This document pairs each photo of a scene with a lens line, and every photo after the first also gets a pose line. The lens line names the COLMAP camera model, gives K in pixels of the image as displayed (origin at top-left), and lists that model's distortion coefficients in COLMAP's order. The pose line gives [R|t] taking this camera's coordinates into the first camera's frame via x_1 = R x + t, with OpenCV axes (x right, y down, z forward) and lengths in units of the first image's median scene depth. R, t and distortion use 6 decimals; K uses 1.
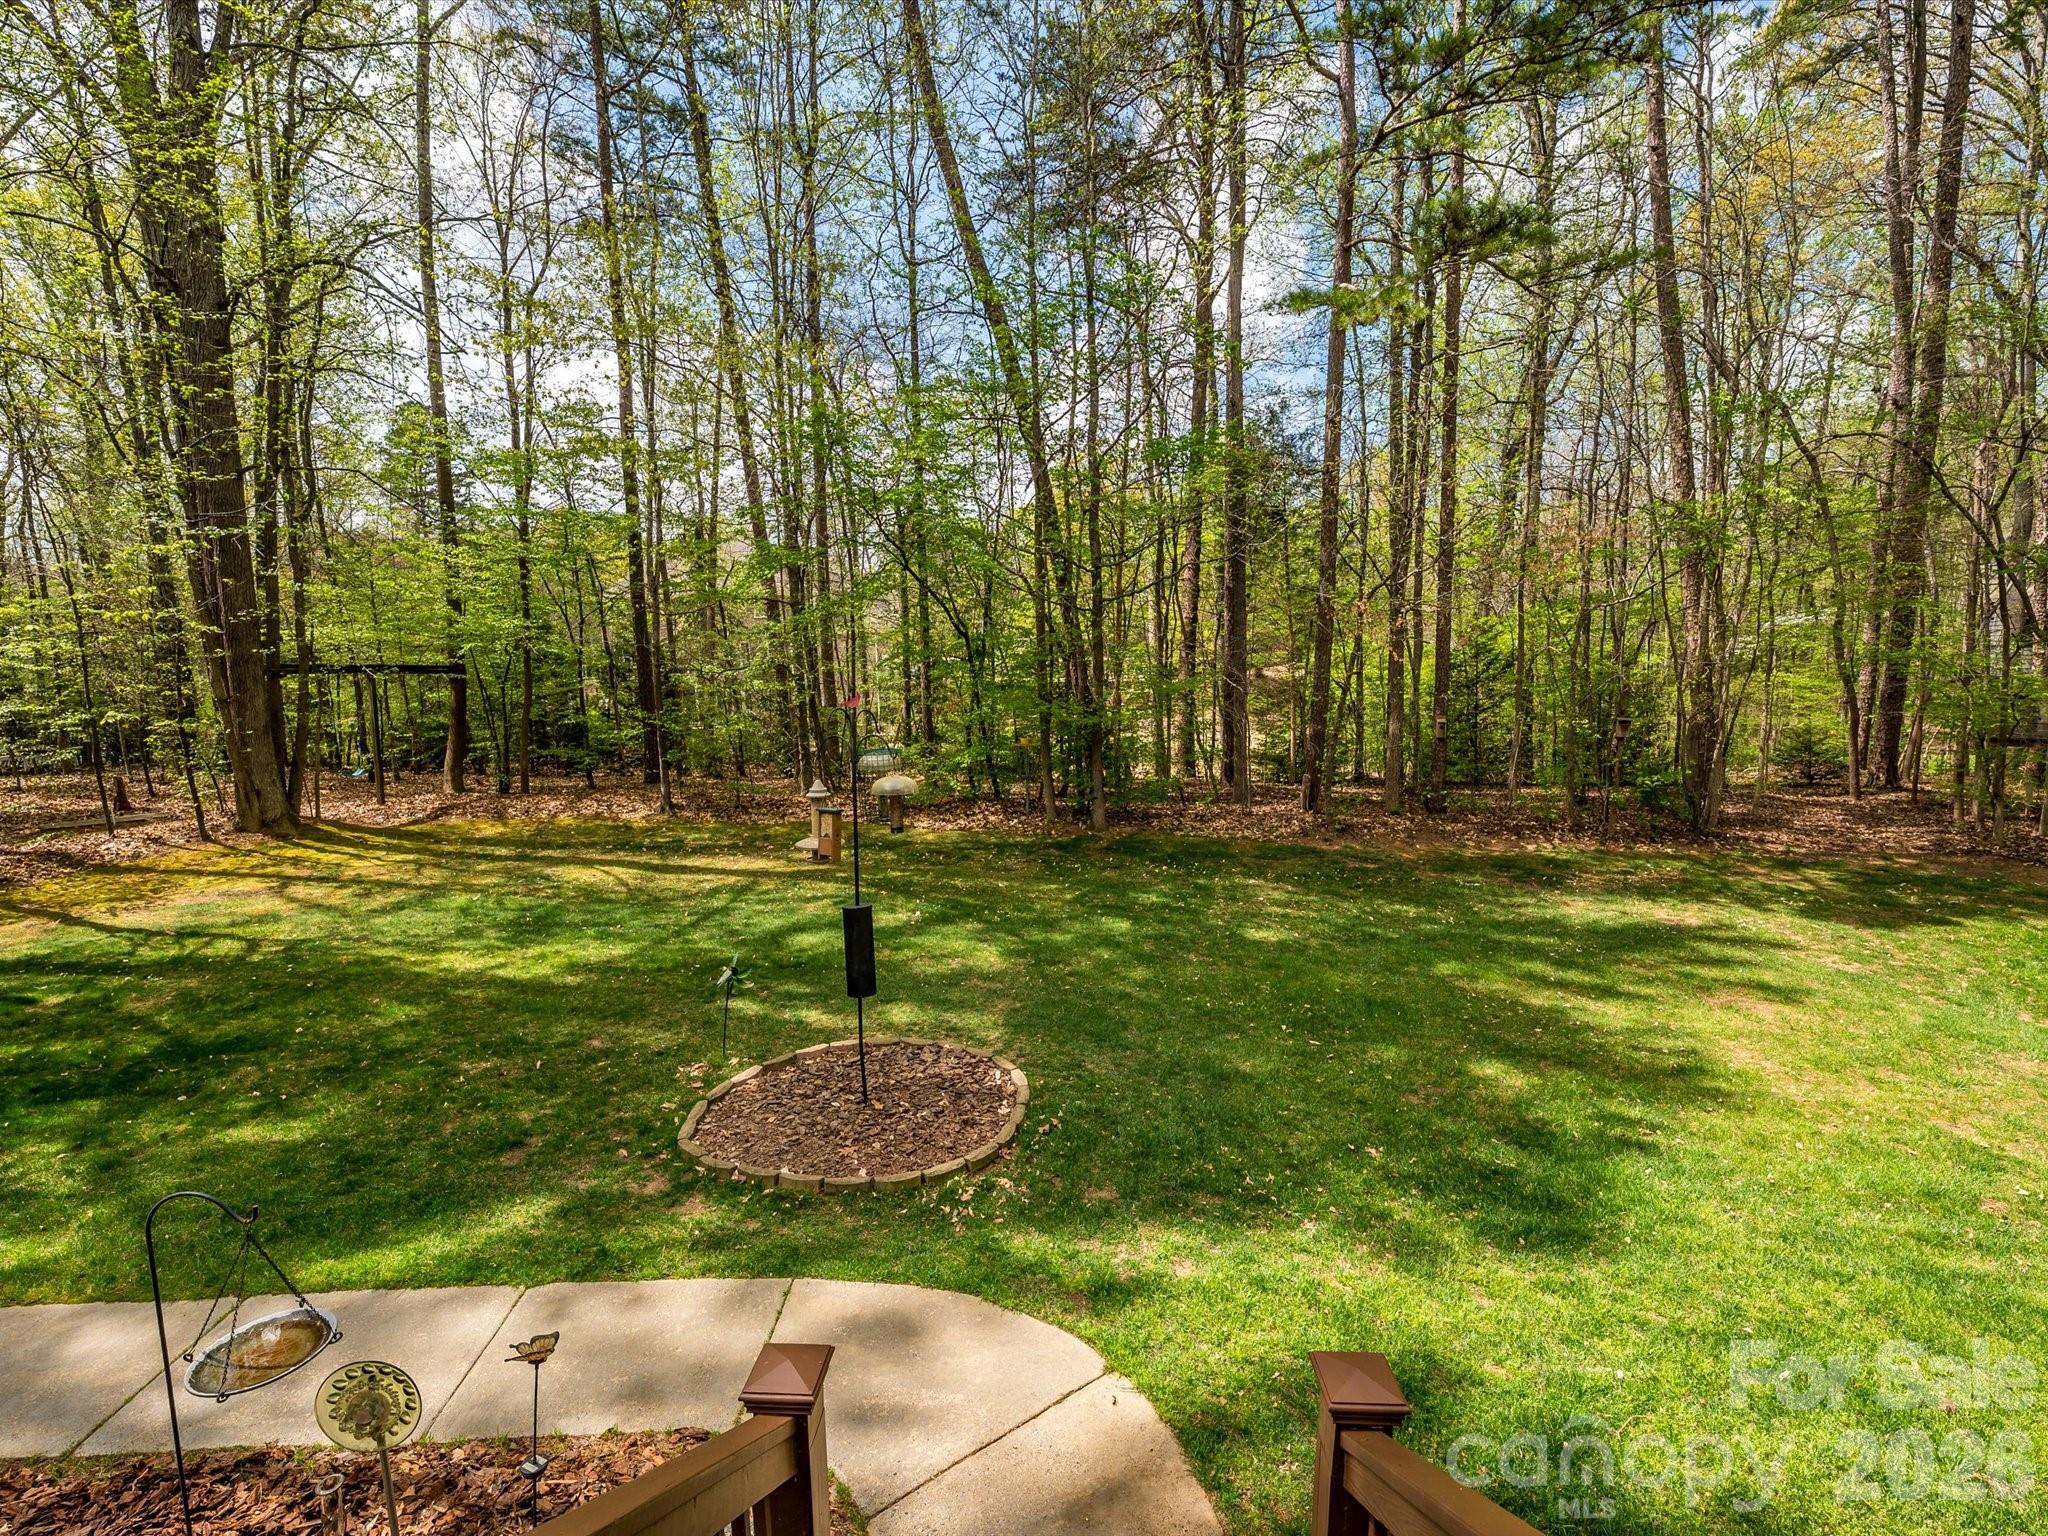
lens RADIAL K [[924.3, 0, 1019.9], [0, 924.3, 771.2], [0, 0, 1]] dist [0.002271, -0.000957]
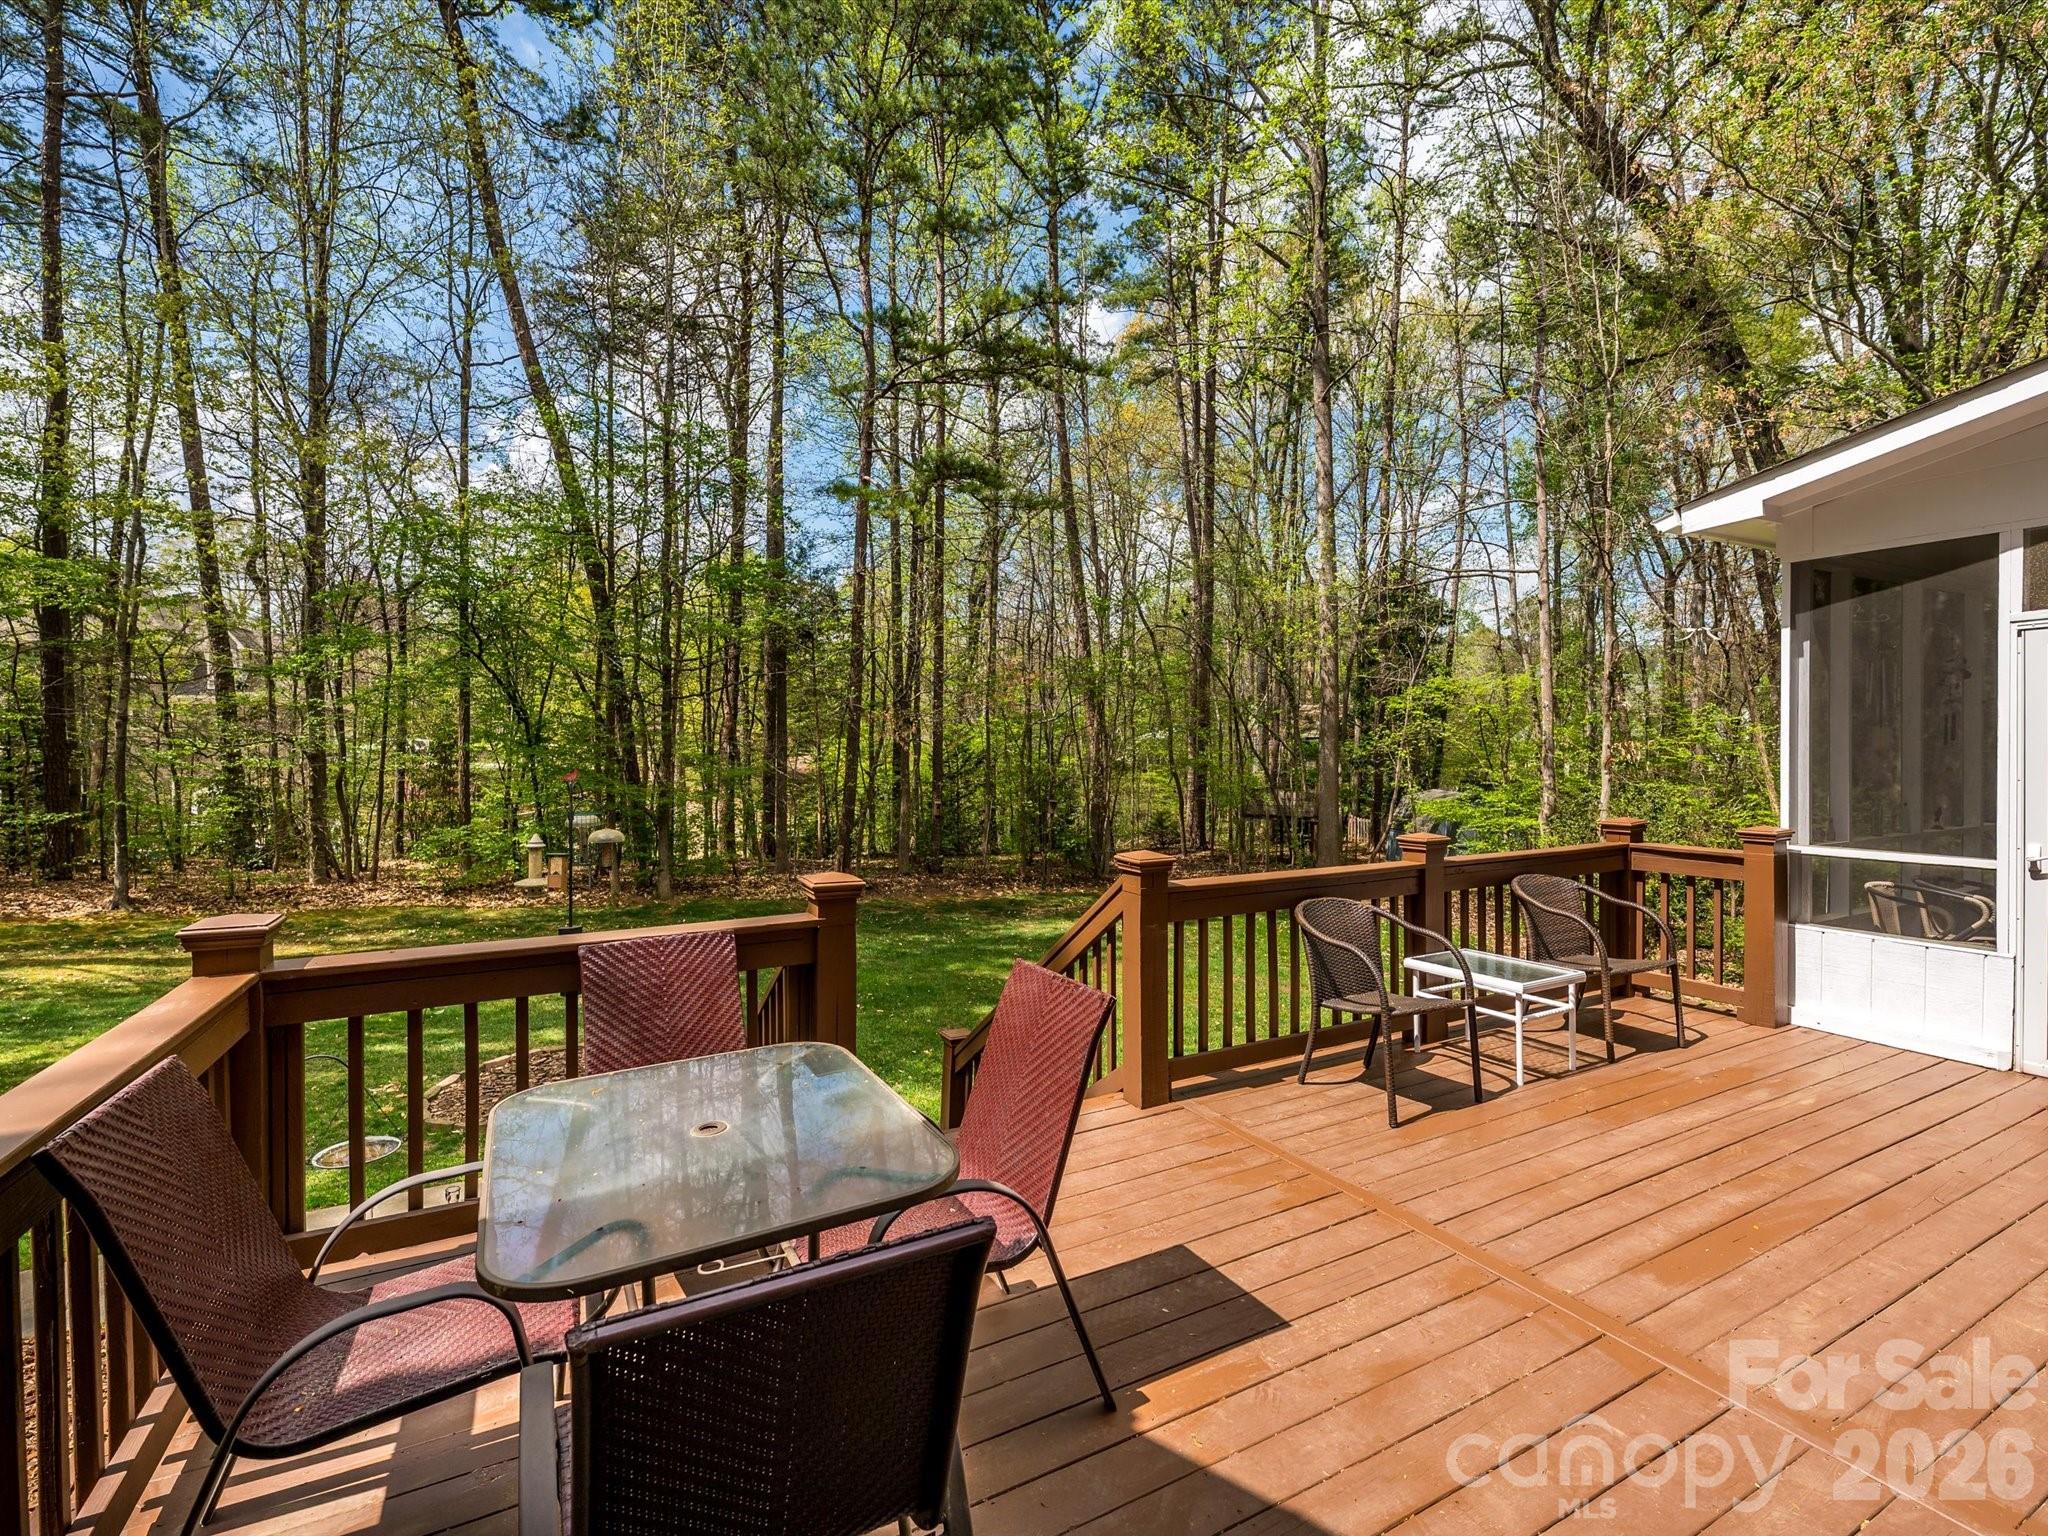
lens RADIAL K [[924.3, 0, 1026.8], [0, 924.3, 766.6], [0, 0, 1]] dist [0.002271, -0.000957]
pose [[0.857041, 0.022260, 0.514767, -0.121486], [0.029663, 0.995278, -0.092424, 0.020379], [-0.514393, 0.094481, 0.852334, -0.206184]]
